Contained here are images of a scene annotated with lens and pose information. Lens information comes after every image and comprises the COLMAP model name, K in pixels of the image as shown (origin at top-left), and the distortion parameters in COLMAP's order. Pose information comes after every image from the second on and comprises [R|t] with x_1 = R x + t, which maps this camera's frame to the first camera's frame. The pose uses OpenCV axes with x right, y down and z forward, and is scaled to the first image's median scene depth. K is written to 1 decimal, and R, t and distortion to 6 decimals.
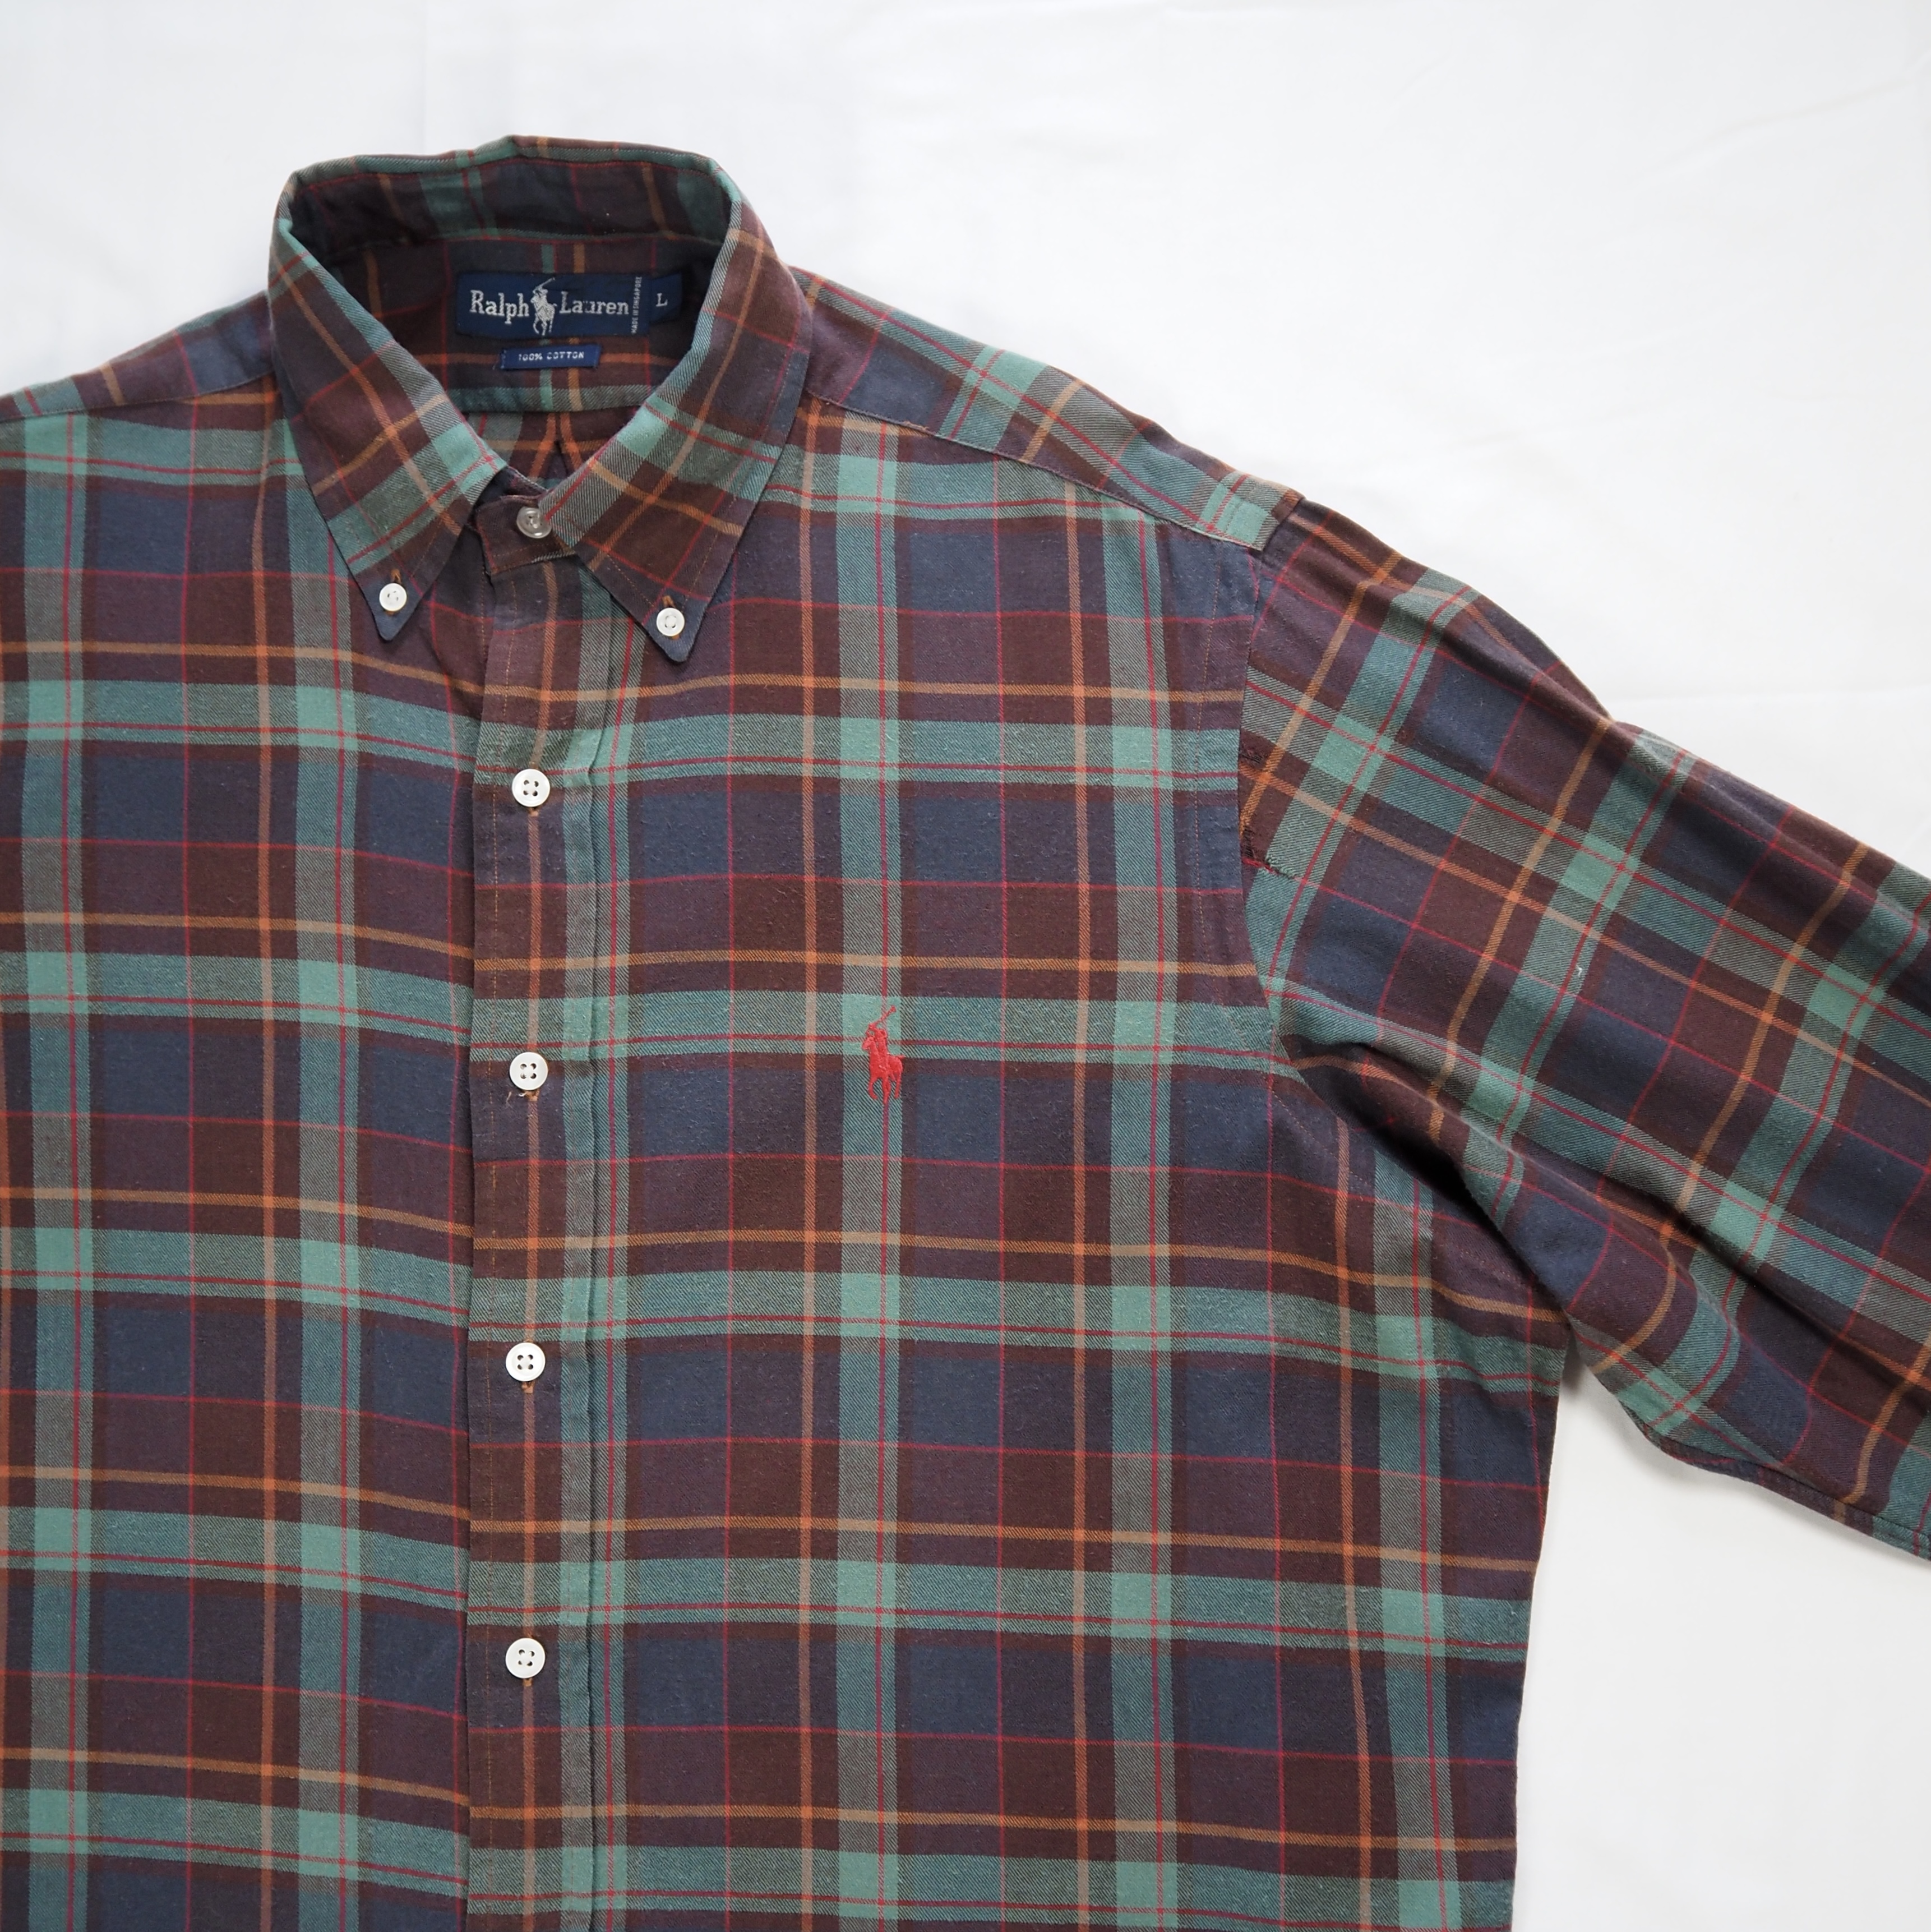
lens RADIAL K [[2532.3, 0, 1050.9], [0, 2532.3, 989.1], [0, 0, 1]] dist [-0.046357, 0.034290]
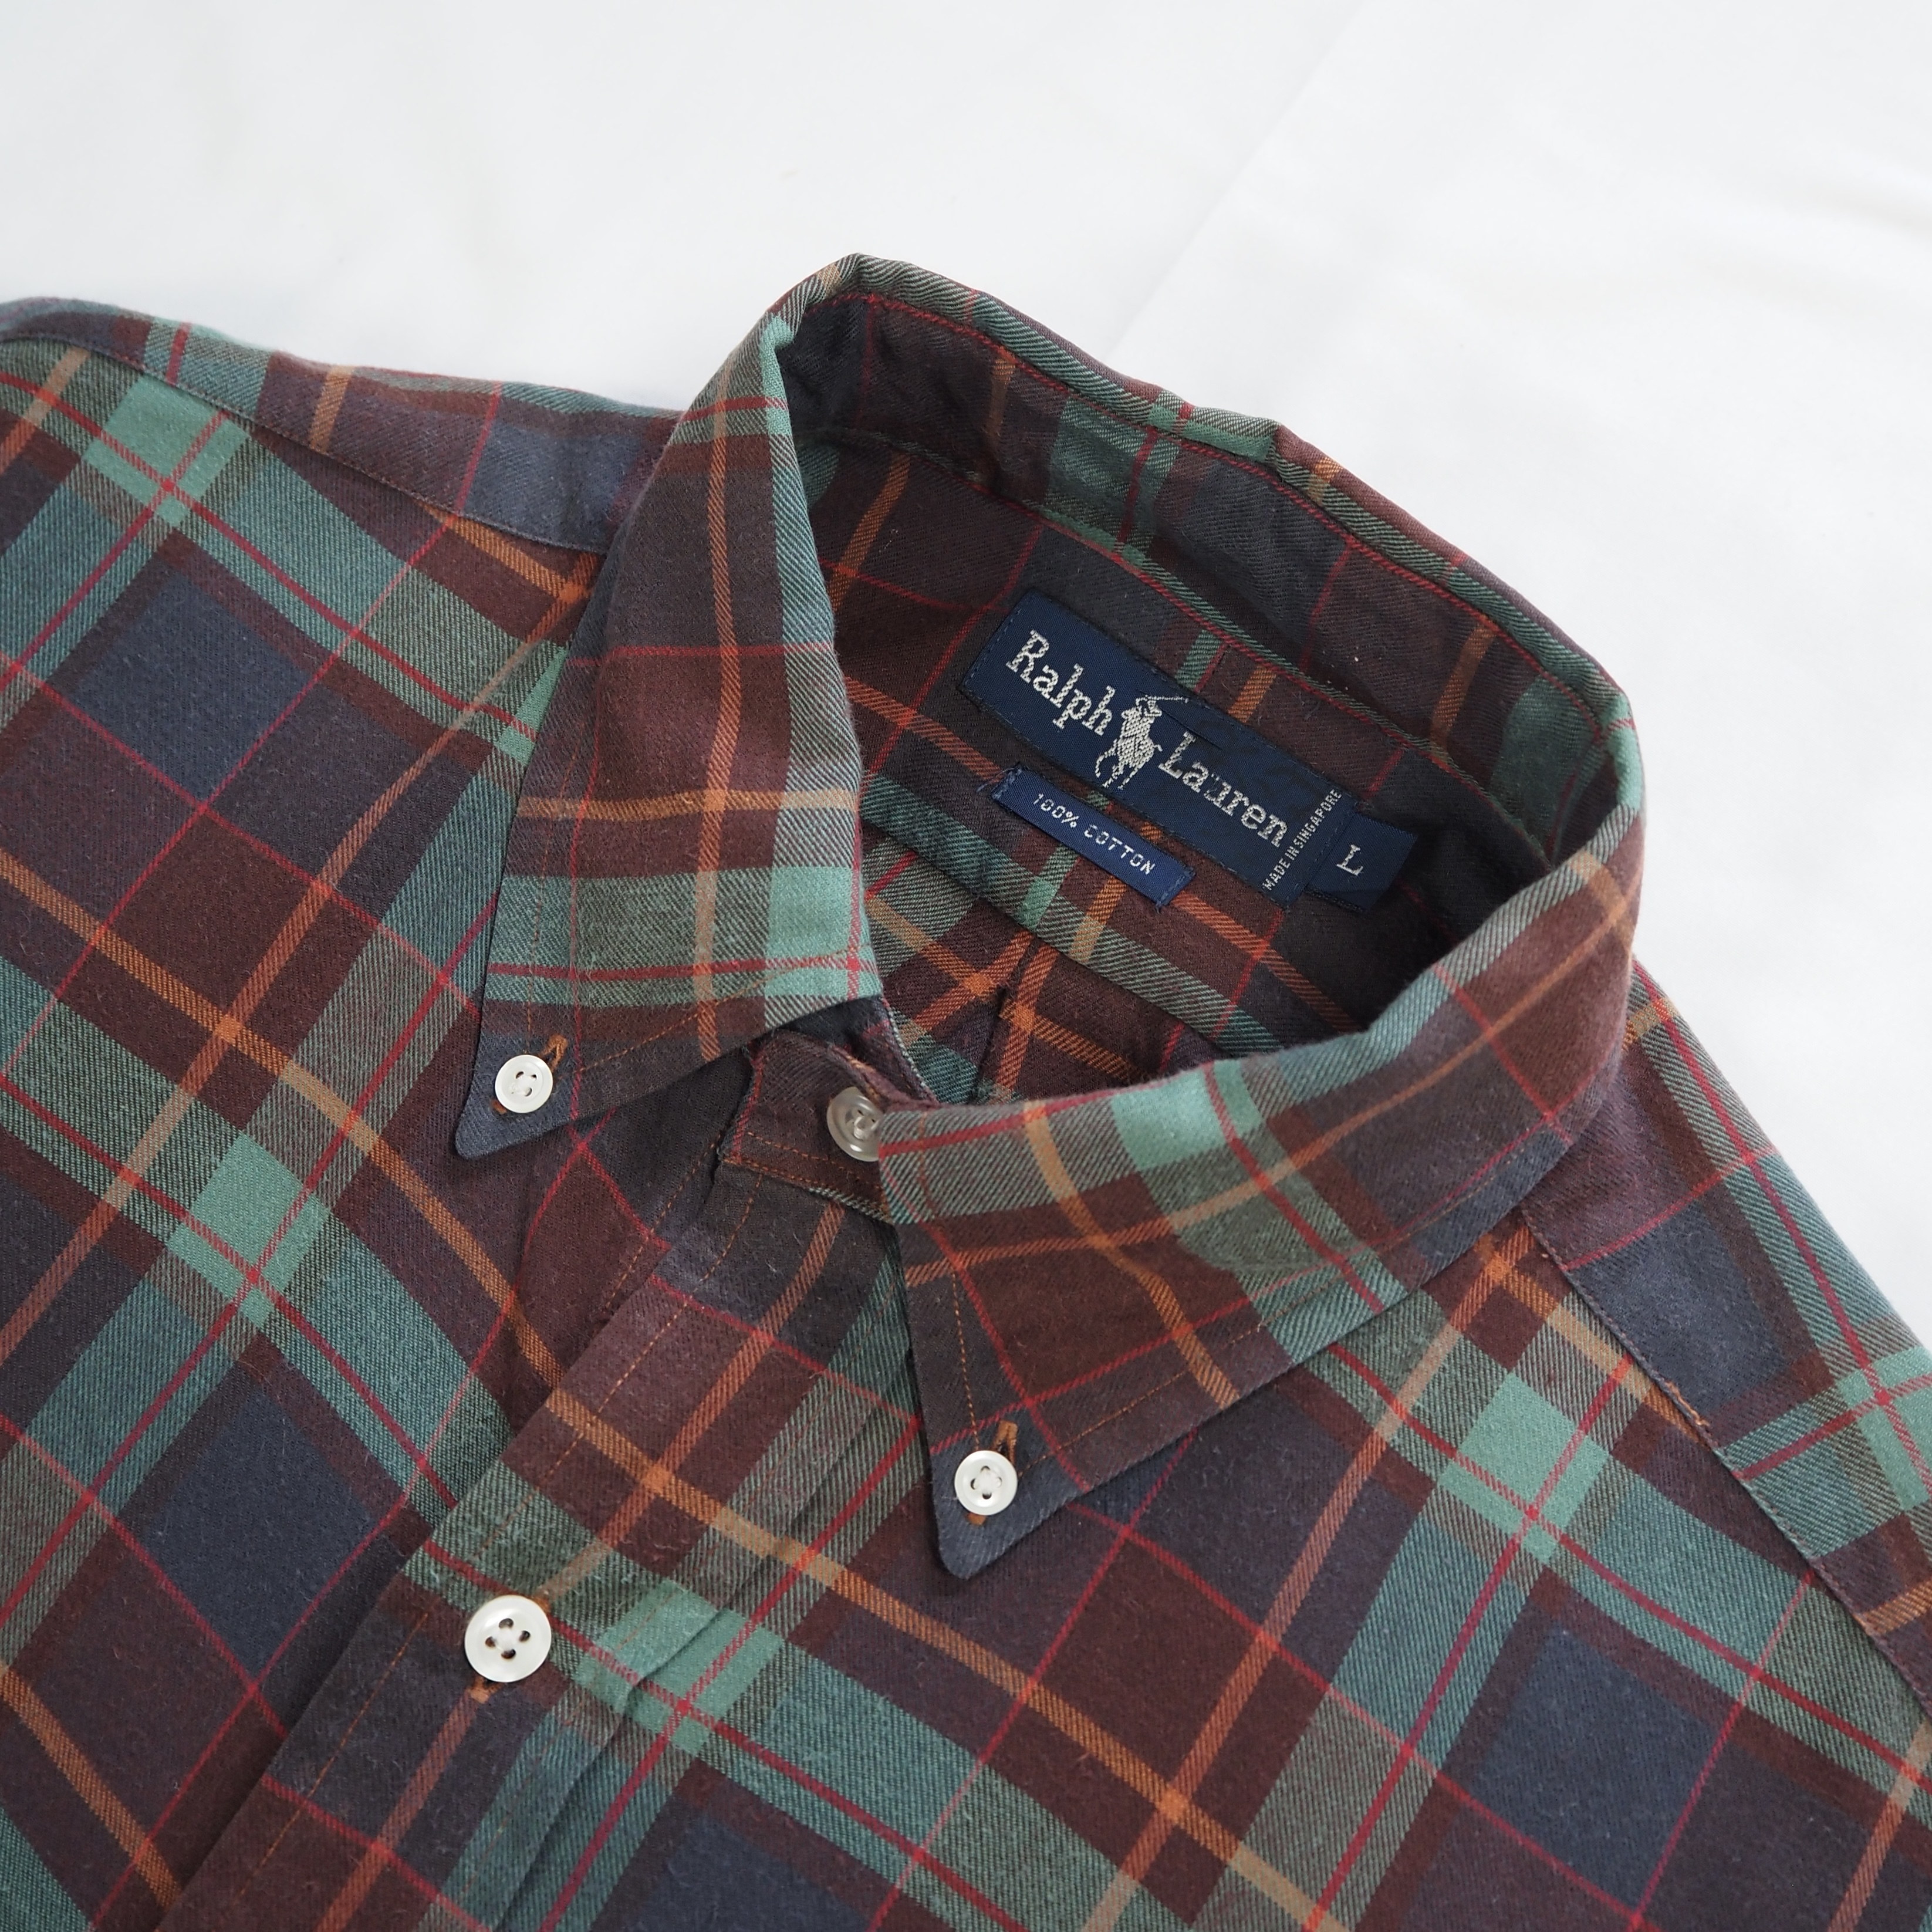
lens RADIAL K [[2640.5, 0, 1071.4], [0, 2640.5, 720.2], [0, 0, 1]] dist [-0.045634, 0.030067]
pose [[0.831275, 0.527511, -0.175255, -0.128844], [-0.553990, 0.812071, -0.183400, -0.179082], [0.045574, 0.249545, 0.967290, 0.524845]]
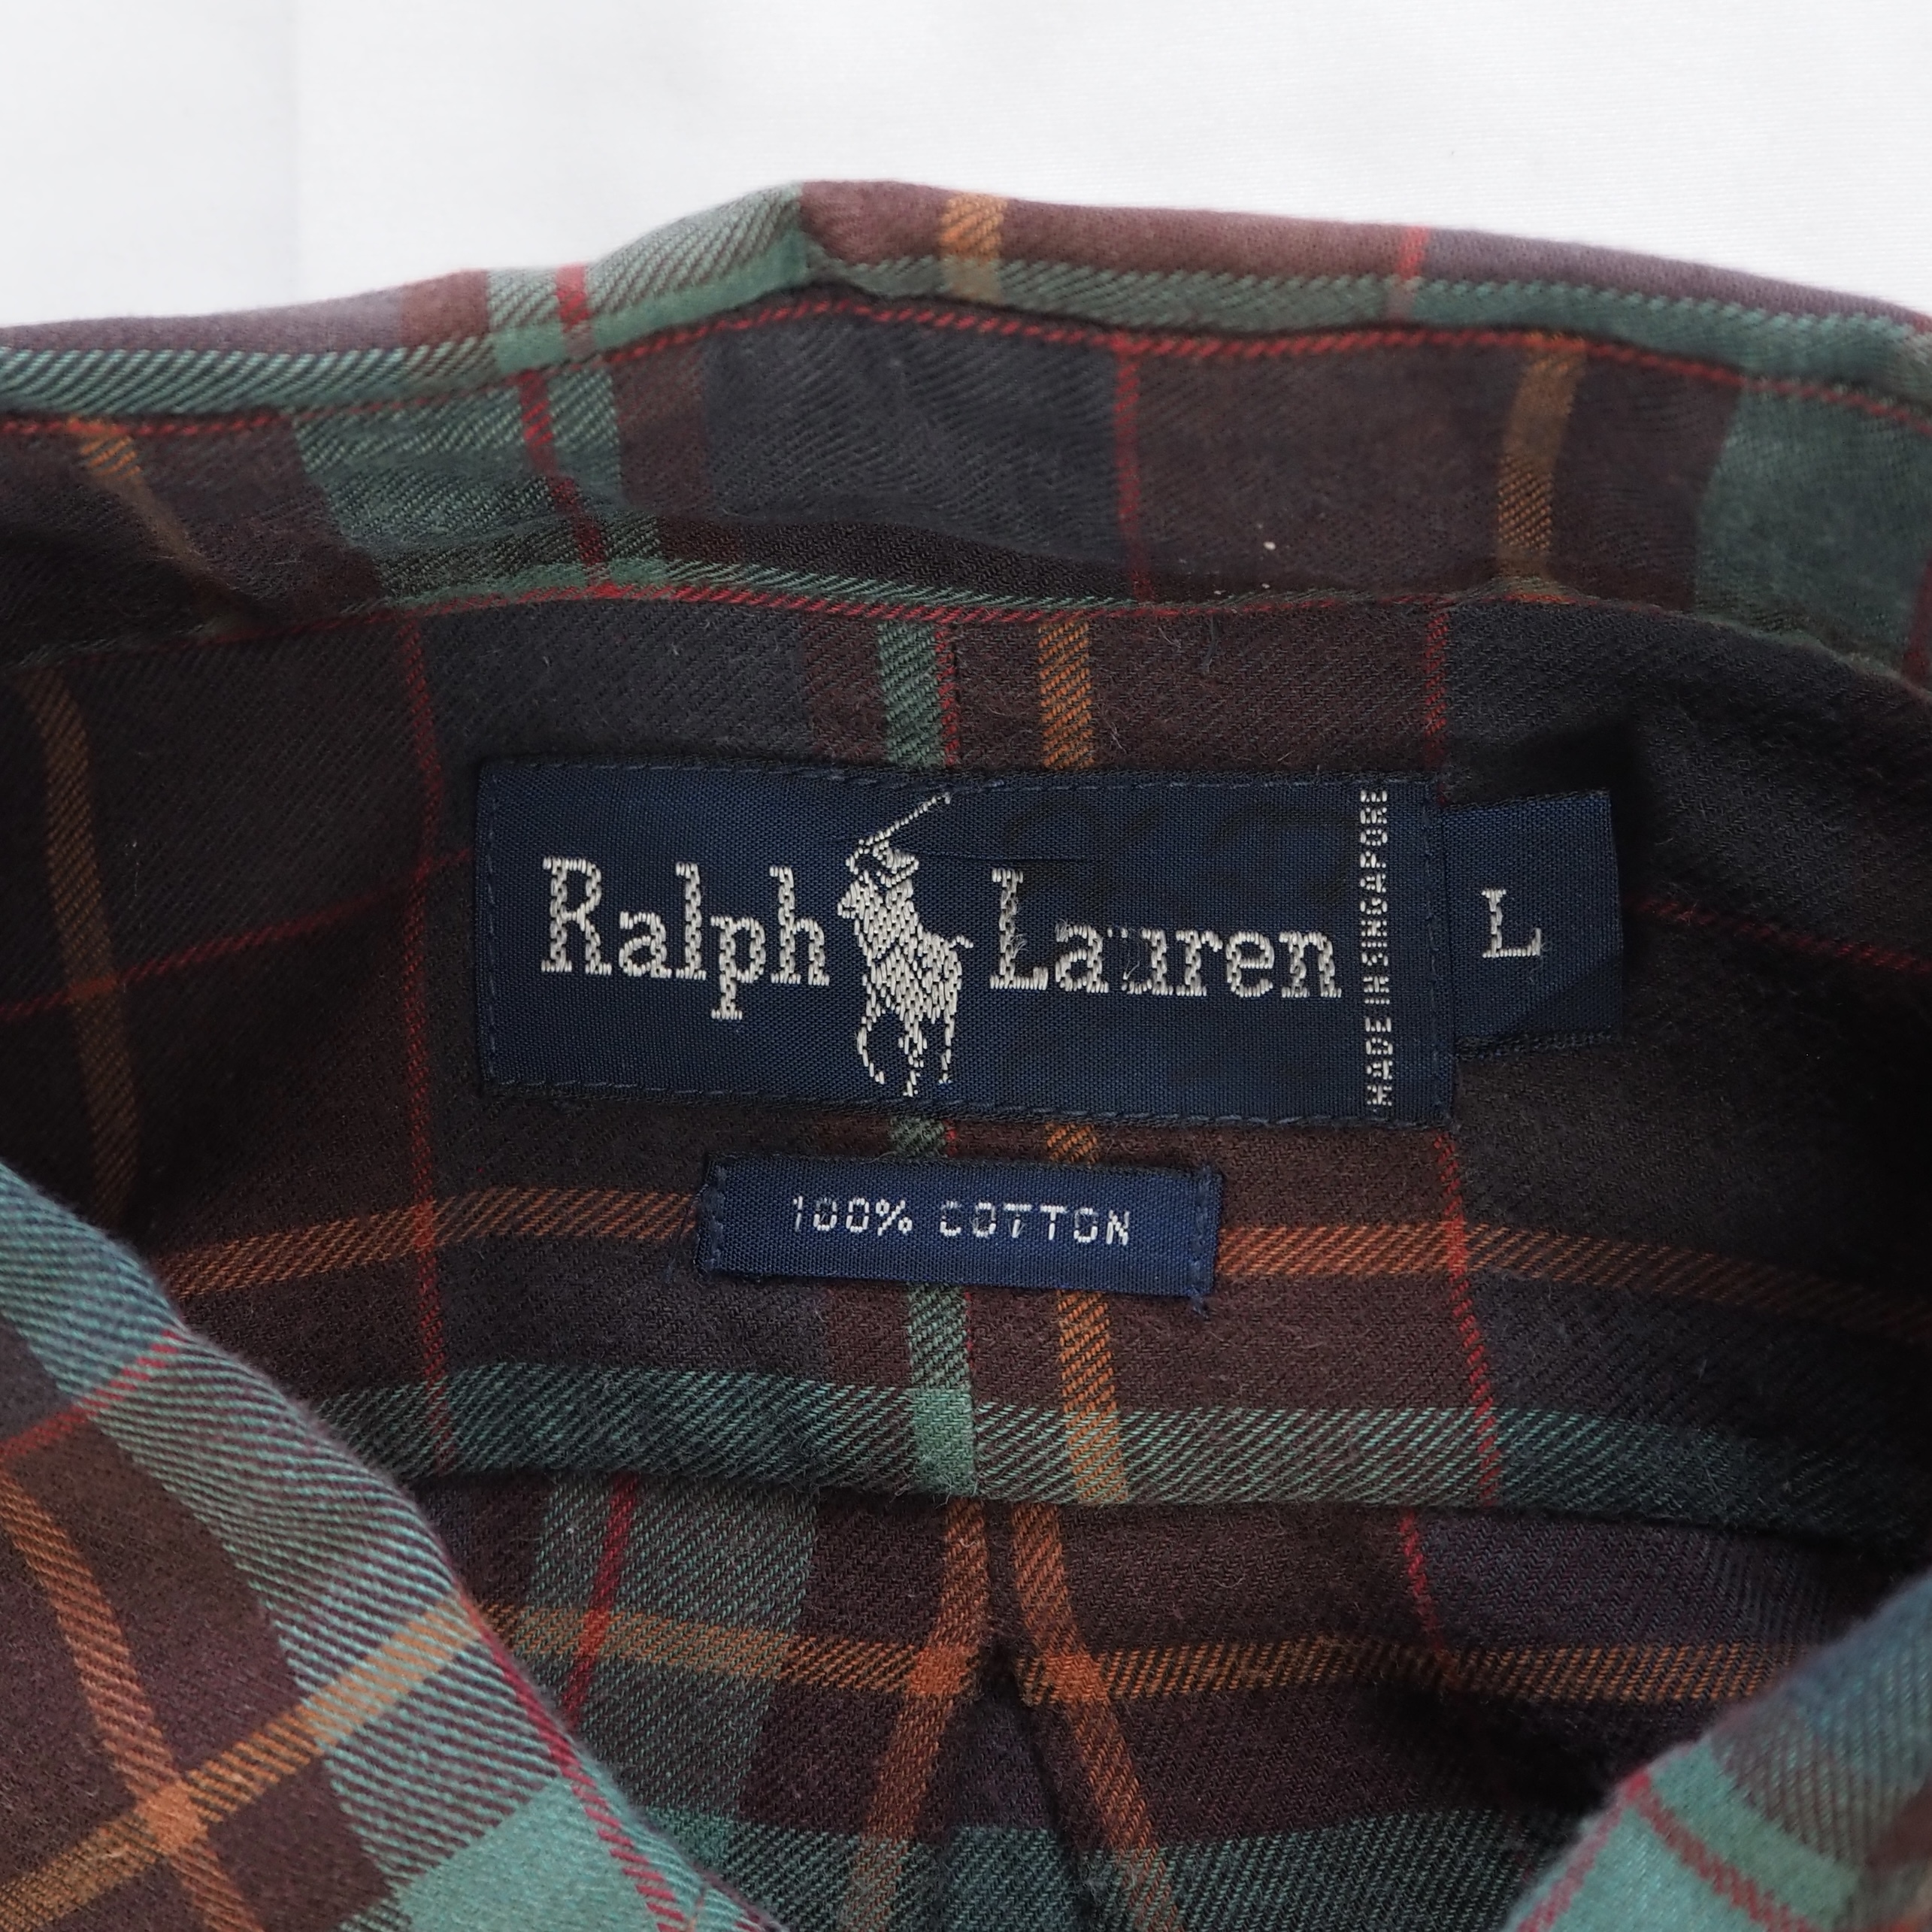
lens RADIAL K [[3430.3, 0, 900.1], [0, 3430.3, 690.3], [0, 0, 1]] dist [-0.026475, 0.065726]
pose [[0.998261, -0.019846, -0.055507, -0.192089], [0.019683, 0.999800, -0.003478, -0.299854], [0.055565, 0.002379, 0.998452, 0.748671]]
